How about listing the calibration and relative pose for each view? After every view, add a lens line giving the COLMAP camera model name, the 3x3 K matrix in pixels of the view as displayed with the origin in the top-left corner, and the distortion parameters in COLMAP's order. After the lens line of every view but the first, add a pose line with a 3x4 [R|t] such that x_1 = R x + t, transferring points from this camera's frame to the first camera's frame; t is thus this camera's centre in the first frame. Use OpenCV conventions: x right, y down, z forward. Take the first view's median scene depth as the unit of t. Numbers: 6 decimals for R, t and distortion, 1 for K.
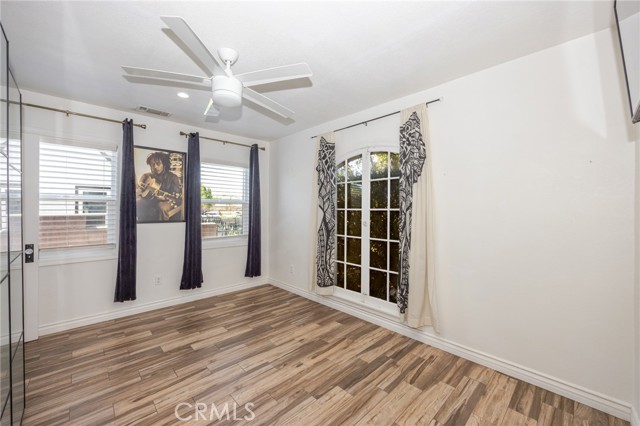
lens RADIAL K [[249.3, 0, 319.9], [0, 249.3, 208.4], [0, 0, 1]] dist [-0.003123, -0.000276]
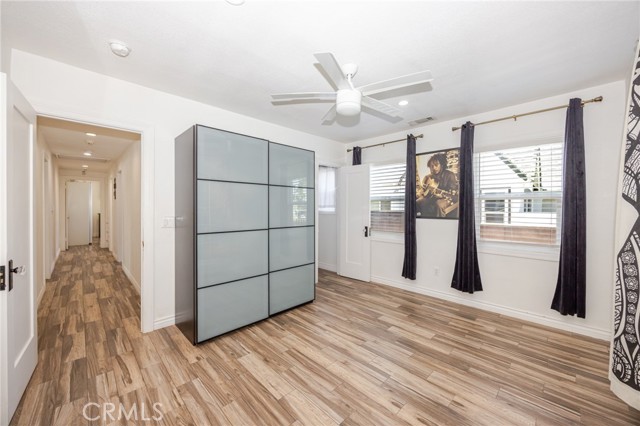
lens RADIAL K [[249.3, 0, 319.9], [0, 249.3, 208.4], [0, 0, 1]] dist [-0.003123, -0.000276]
pose [[0.012409, 0.000074, -0.999923, 0.455527], [-0.001683, 0.999999, 0.000053, 0.013628], [0.999922, 0.001682, 0.012409, 0.498253]]
